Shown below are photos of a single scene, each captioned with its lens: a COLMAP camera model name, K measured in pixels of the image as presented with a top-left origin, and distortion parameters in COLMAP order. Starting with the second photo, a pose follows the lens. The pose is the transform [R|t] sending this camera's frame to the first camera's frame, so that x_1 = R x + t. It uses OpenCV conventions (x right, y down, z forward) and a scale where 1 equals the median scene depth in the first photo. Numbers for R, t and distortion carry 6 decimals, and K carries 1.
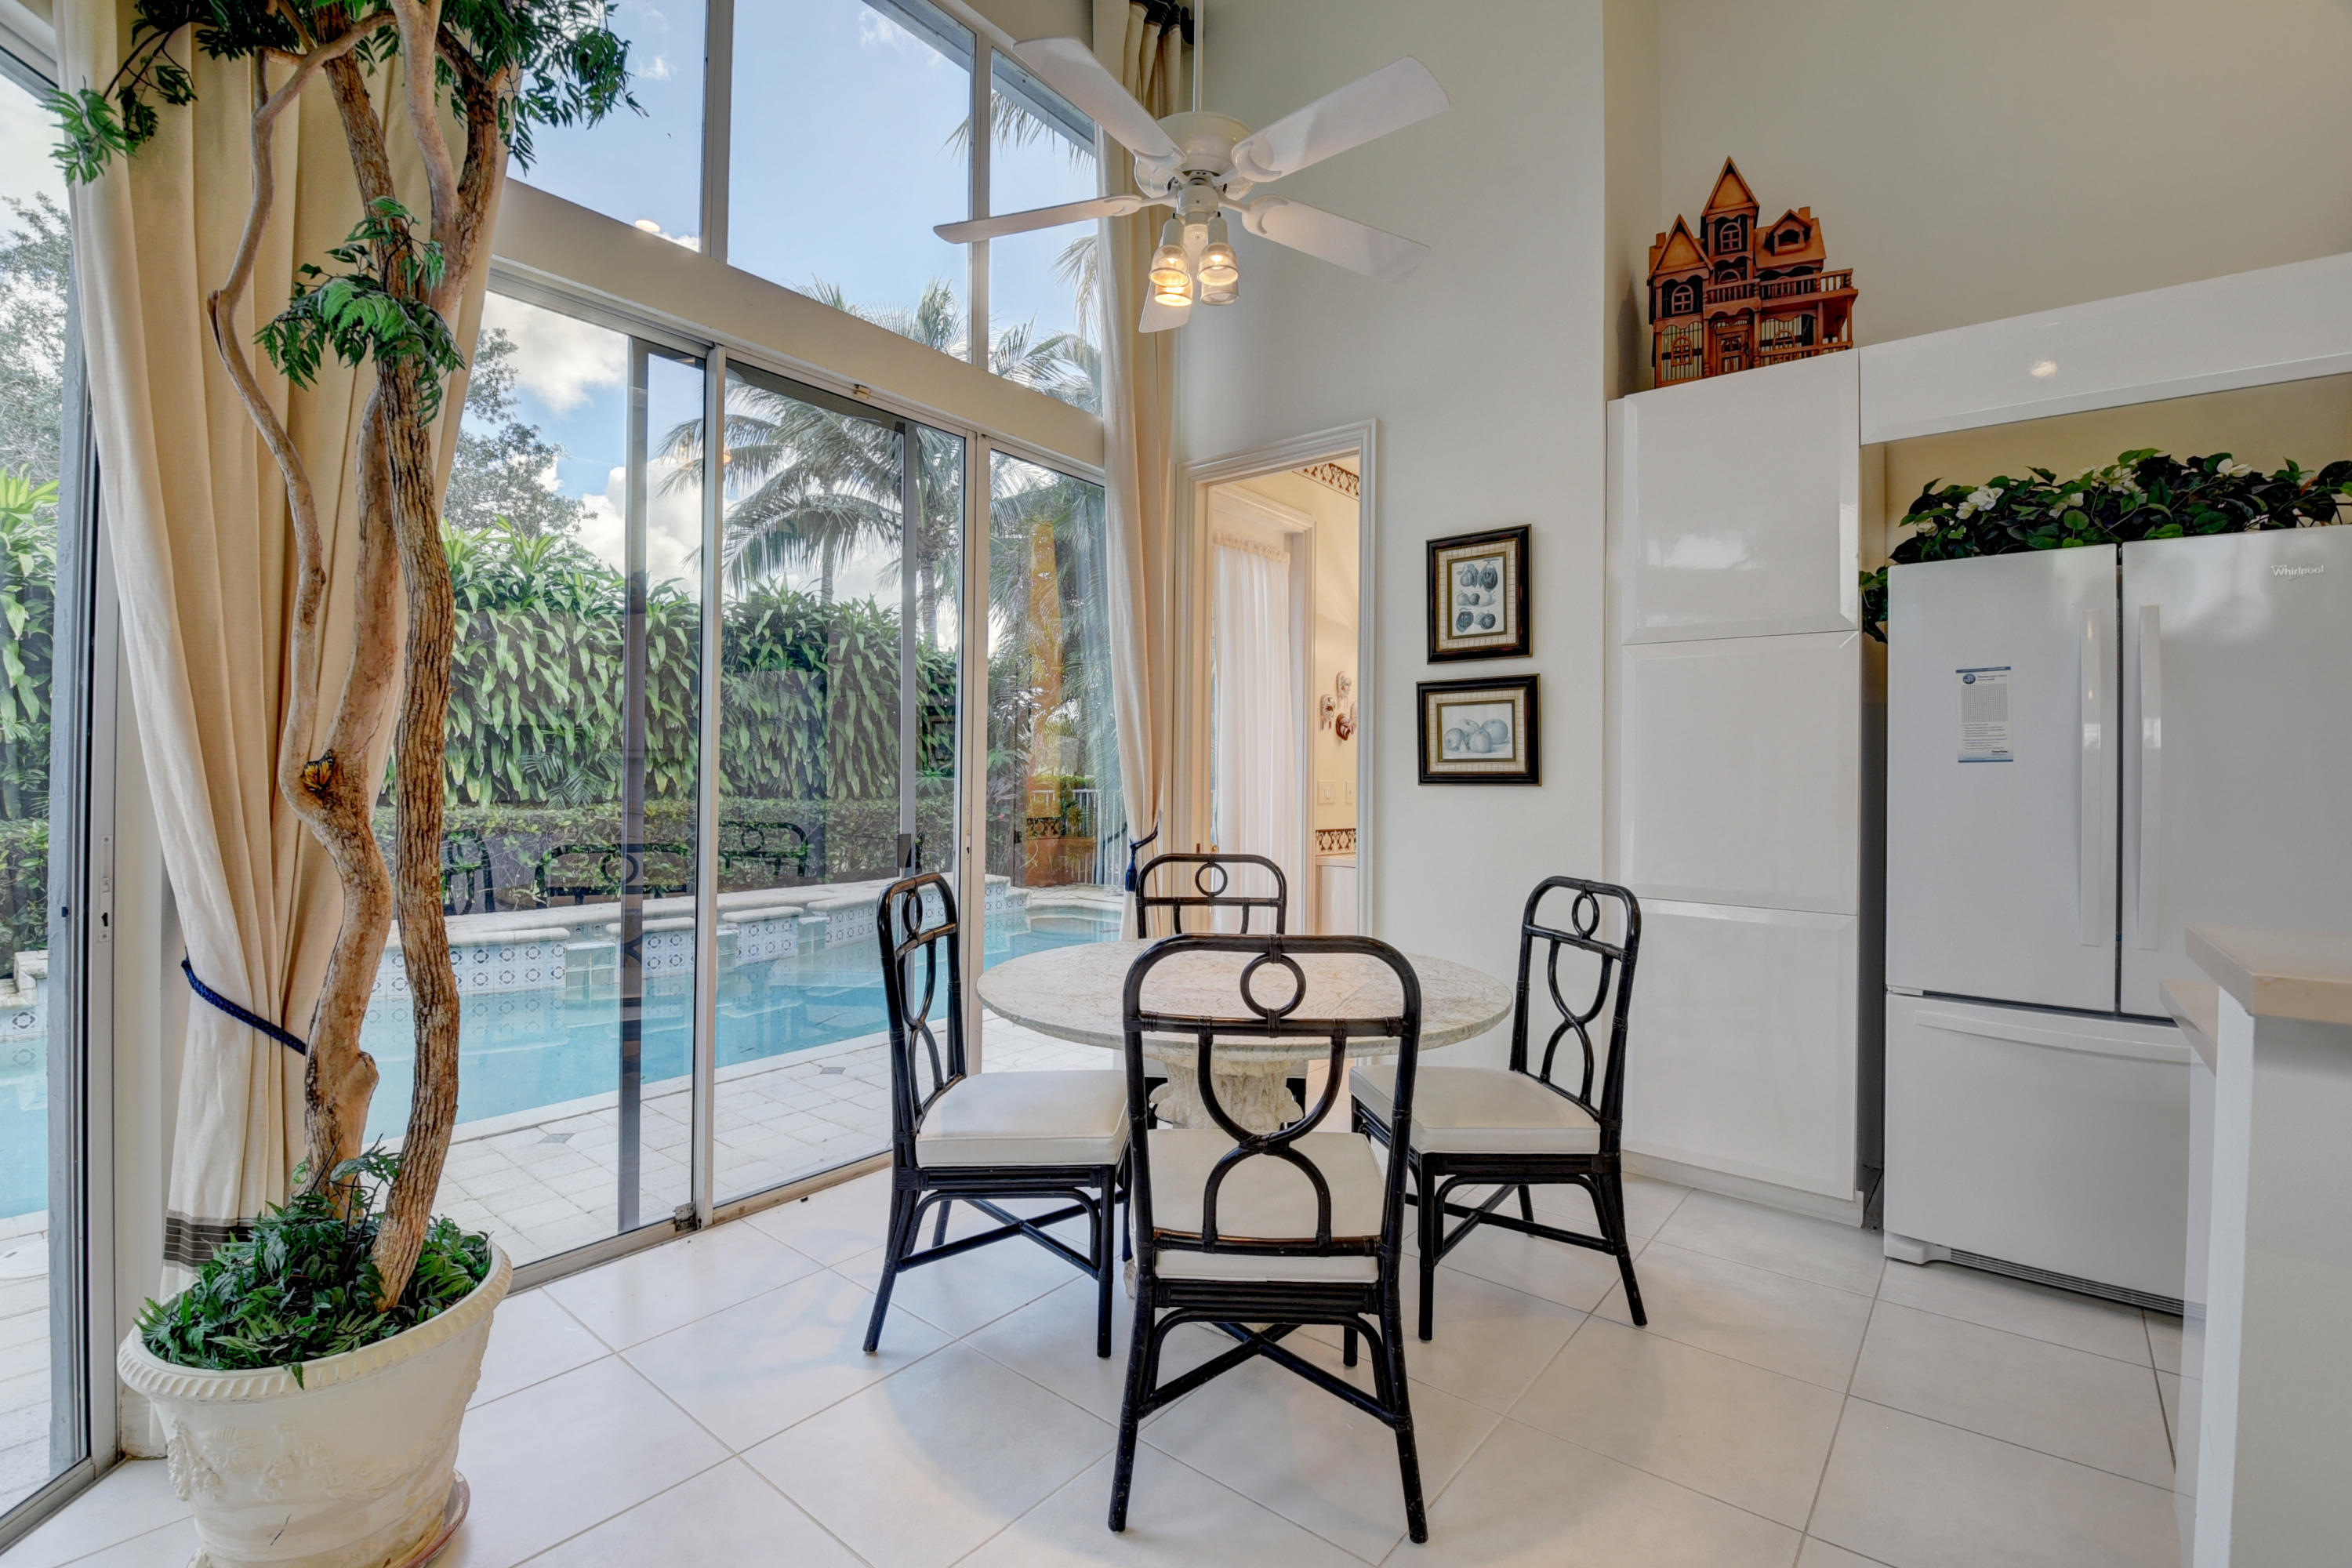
lens RADIAL K [[1042.8, 0, 1180.9], [0, 1042.8, 782.5], [0, 0, 1]] dist [-0.012947, -0.000251]
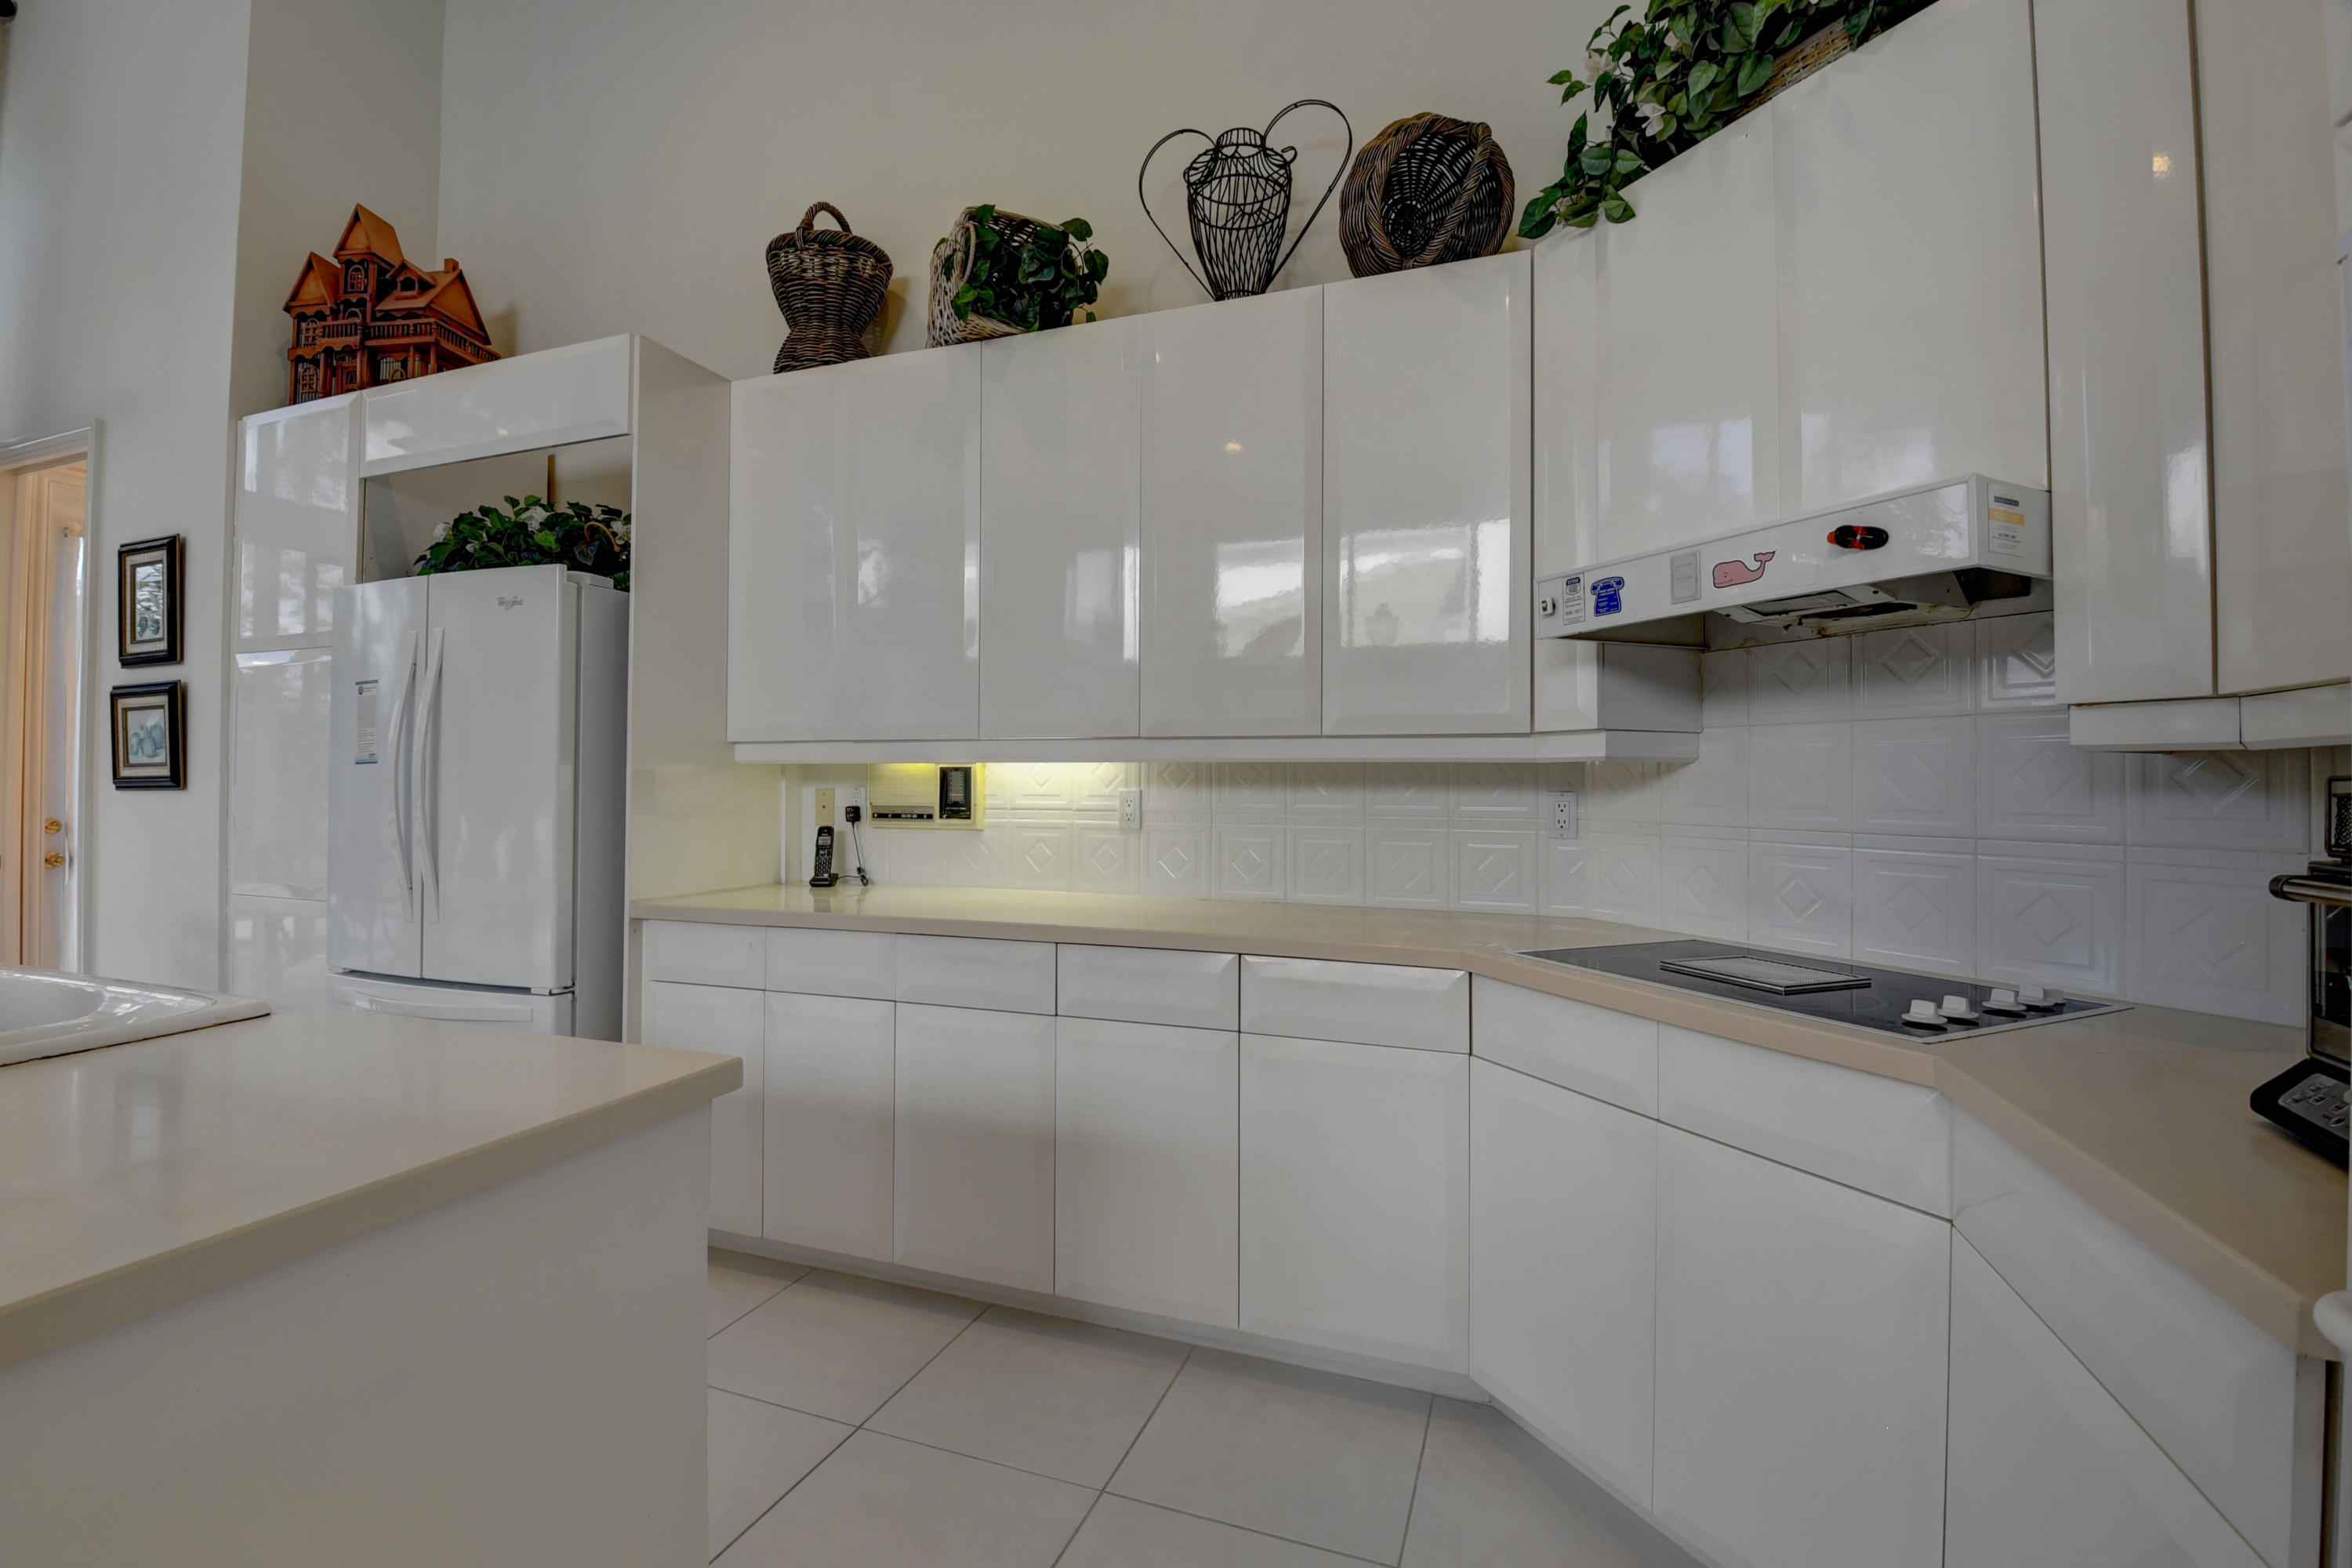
lens RADIAL K [[1042.8, 0, 1170.9], [0, 1042.8, 778.6], [0, 0, 1]] dist [-0.012947, -0.000251]
pose [[0.952997, -0.009877, 0.302820, 0.959058], [0.012510, 0.999899, -0.006759, 0.011486], [-0.302723, 0.010229, 0.953024, -0.260476]]
